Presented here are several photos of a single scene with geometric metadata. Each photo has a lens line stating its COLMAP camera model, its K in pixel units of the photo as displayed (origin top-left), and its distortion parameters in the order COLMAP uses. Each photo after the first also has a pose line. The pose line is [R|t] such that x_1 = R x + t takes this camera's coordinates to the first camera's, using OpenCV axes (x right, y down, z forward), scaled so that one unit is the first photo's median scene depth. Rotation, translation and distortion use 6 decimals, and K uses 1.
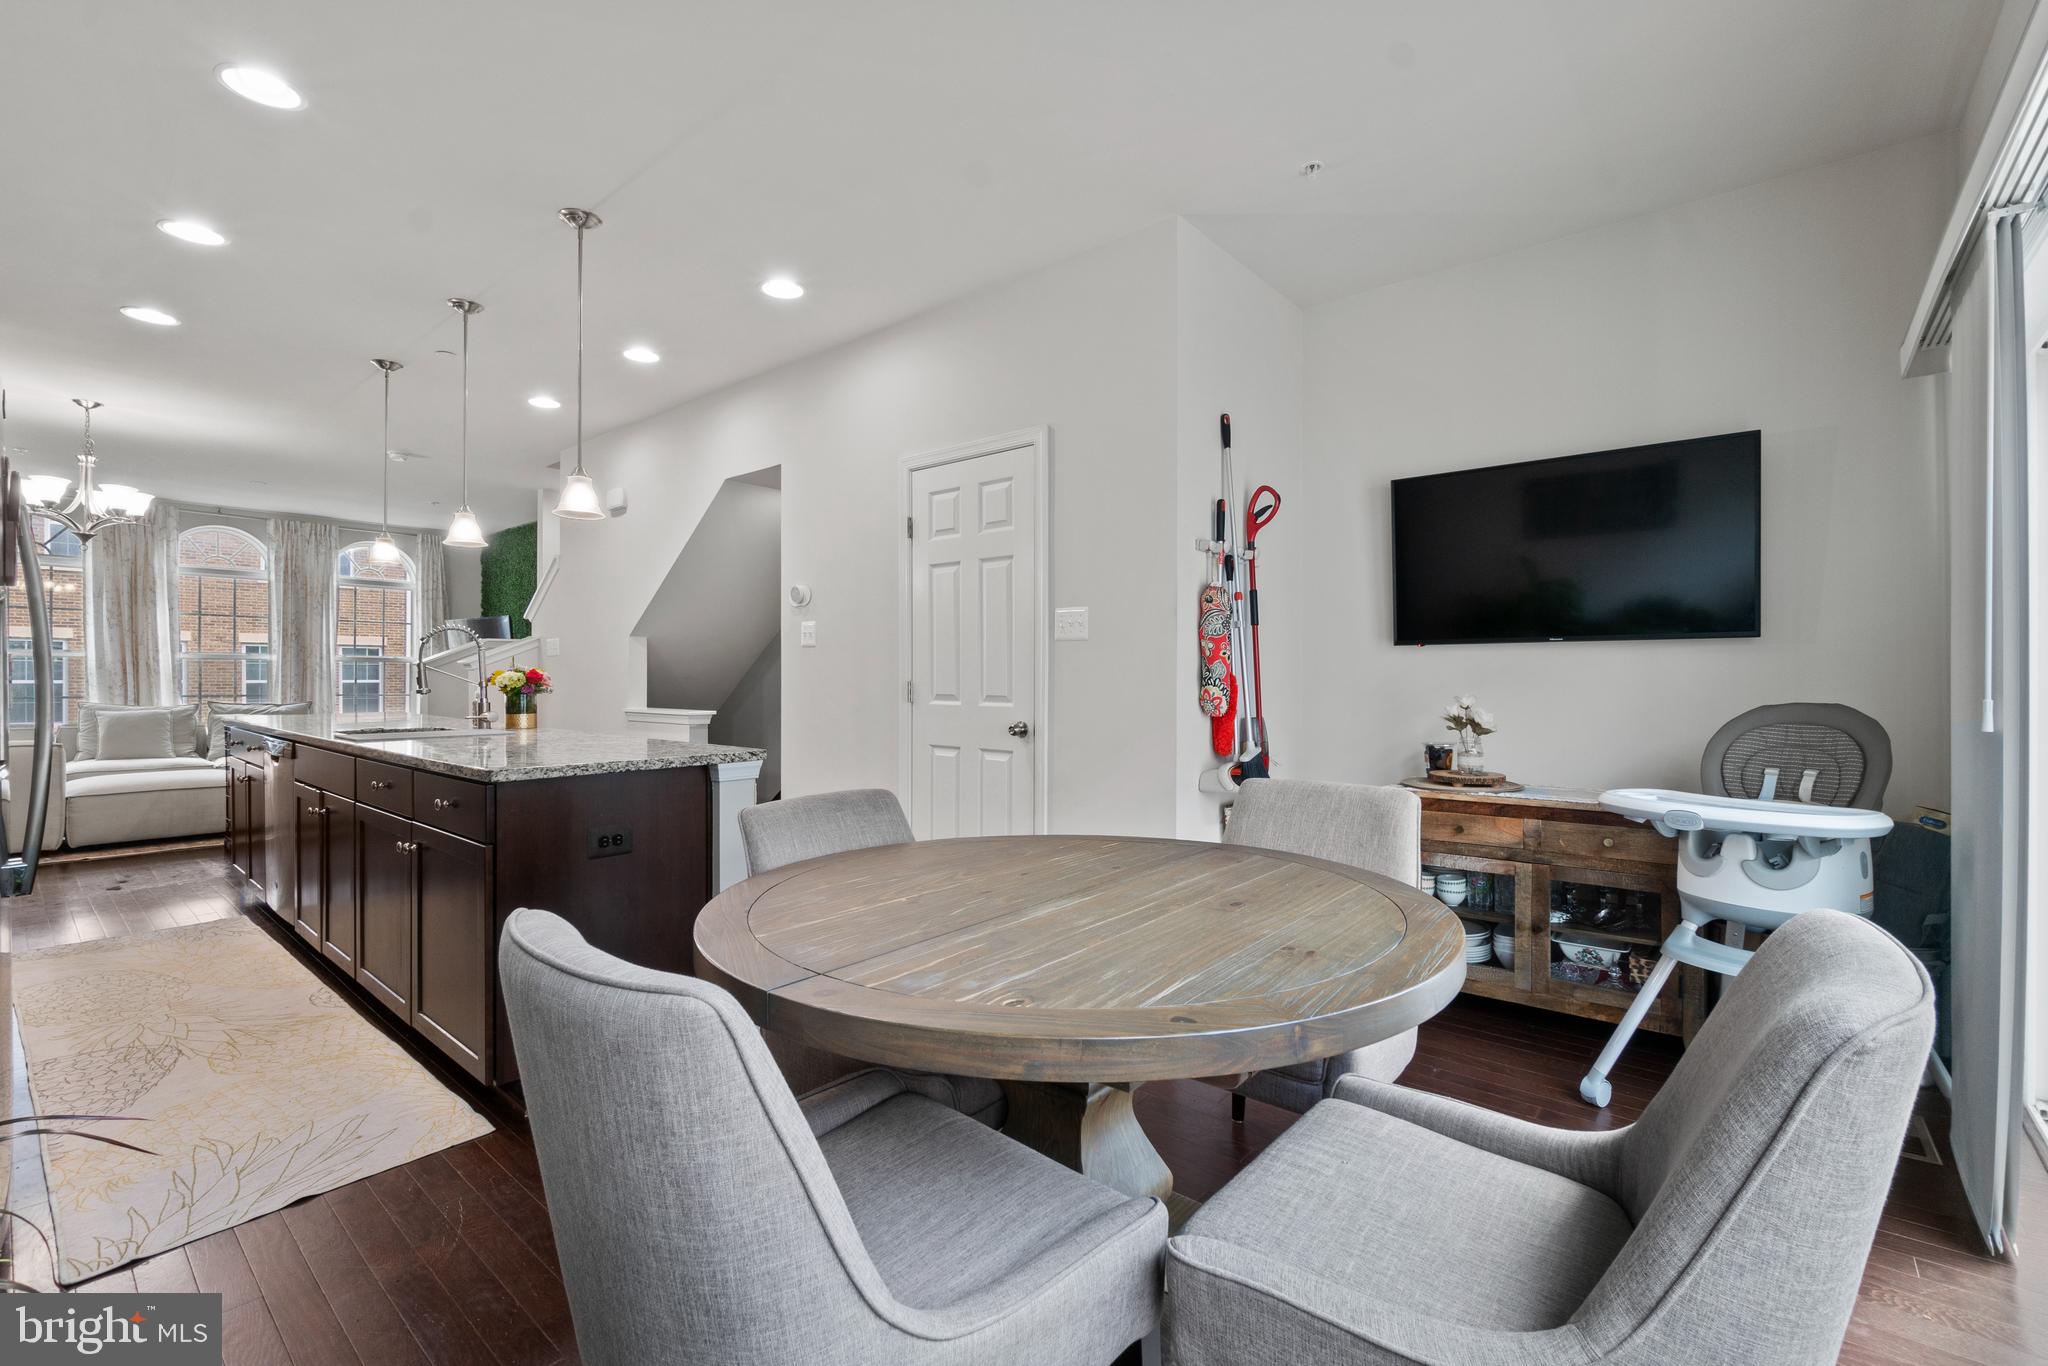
lens RADIAL K [[882.7, 0, 1020.9], [0, 882.7, 676.3], [0, 0, 1]] dist [-0.007595, 0.000919]
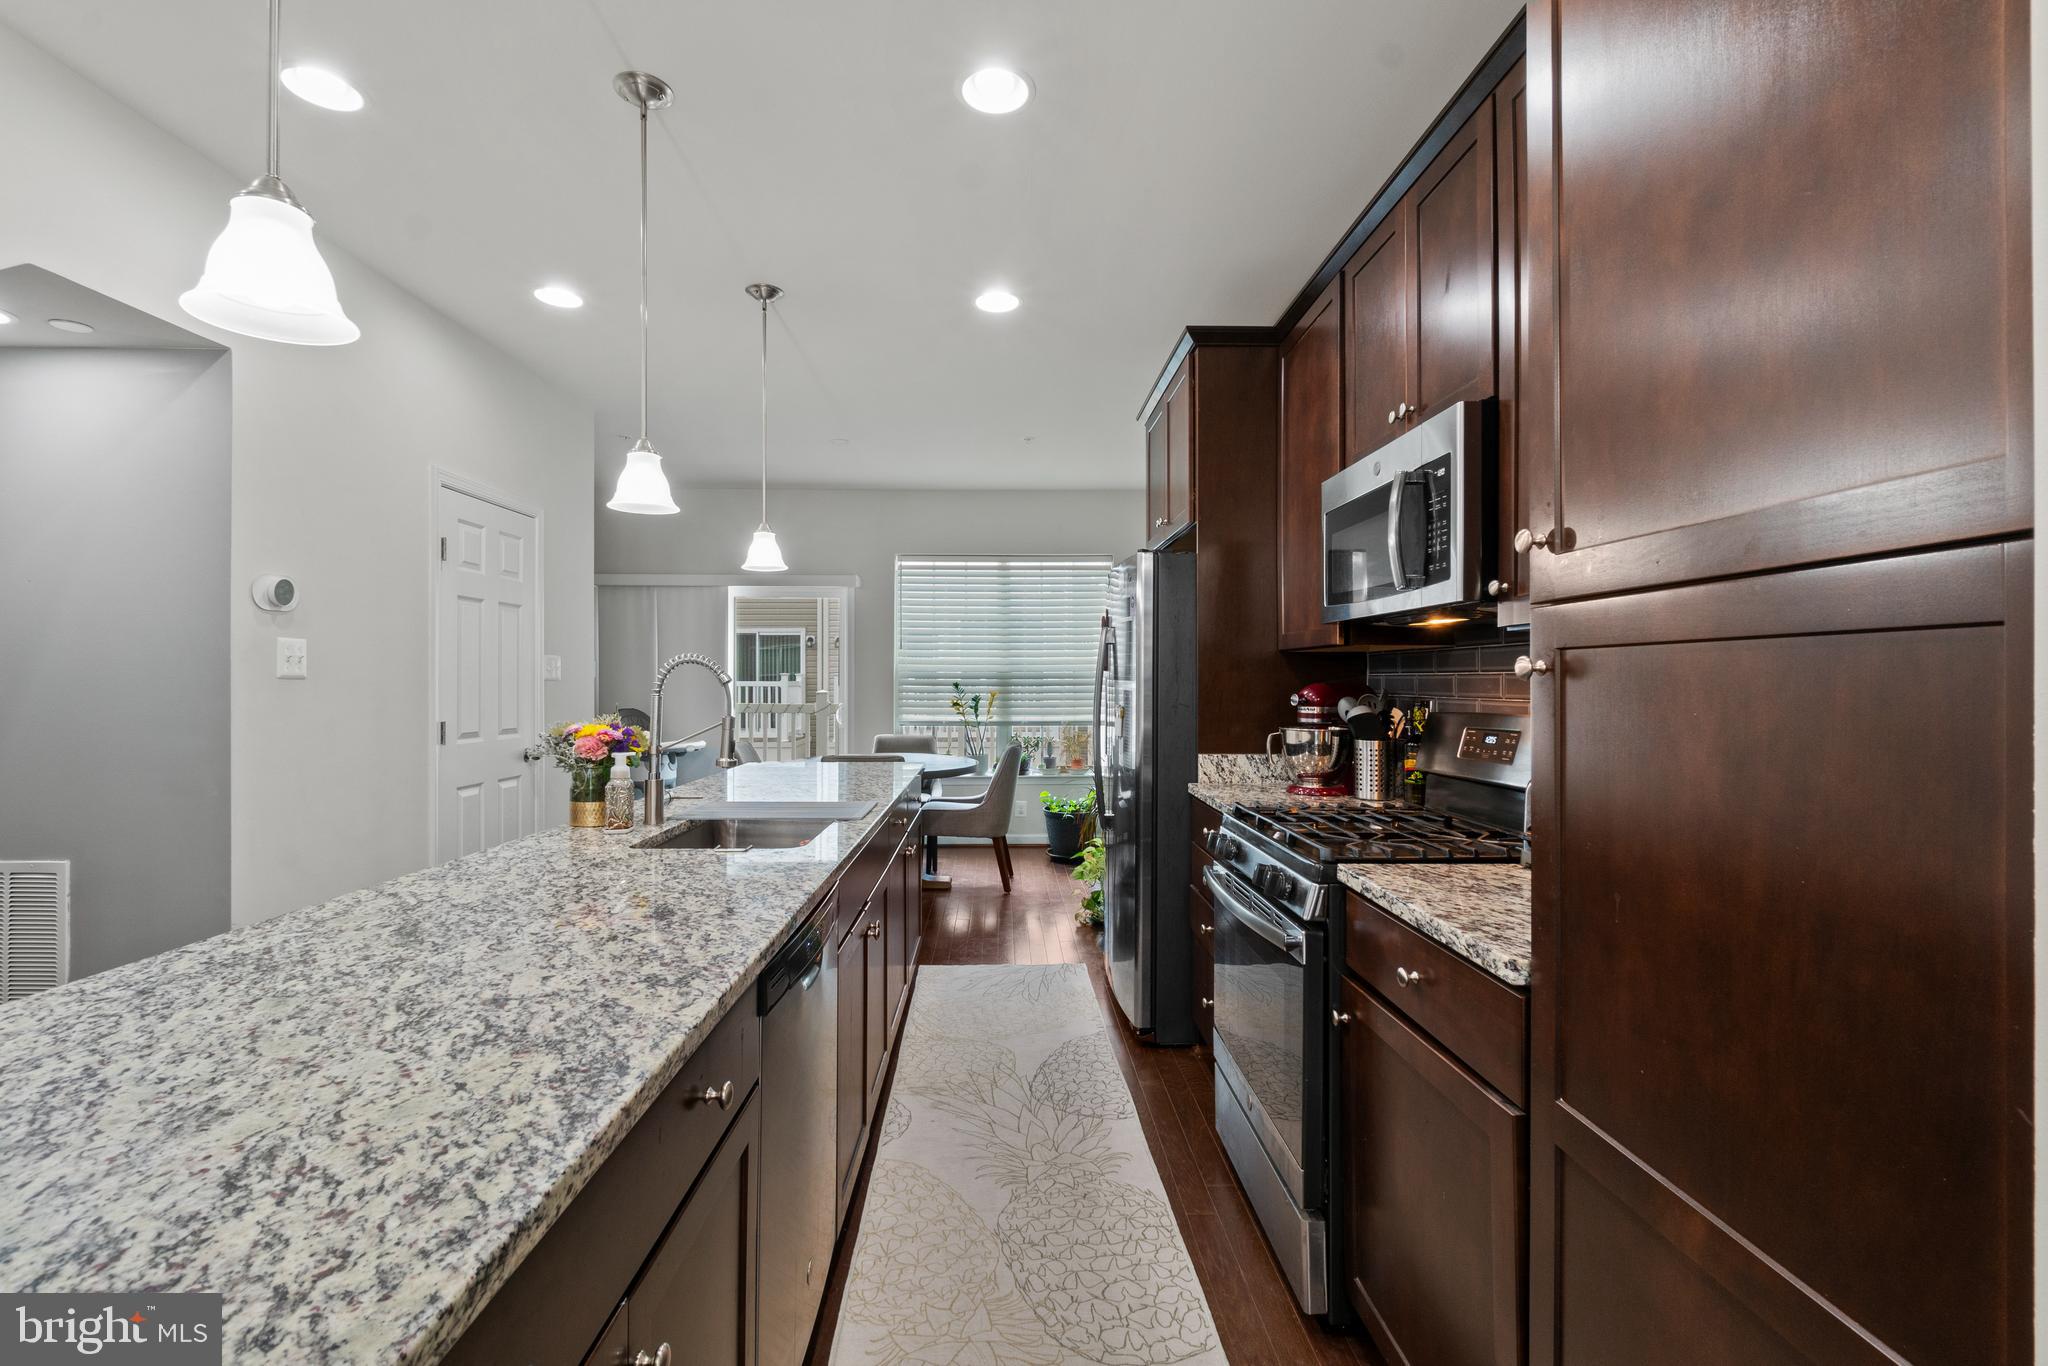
lens RADIAL K [[882.7, 0, 1028.3], [0, 882.7, 682.7], [0, 0, 1]] dist [-0.007595, 0.000919]
pose [[-0.666968, 0.000105, 0.745087, -1.473082], [0.003181, 0.999991, 0.002707, -0.043734], [-0.745080, 0.004176, -0.666962, 1.437713]]
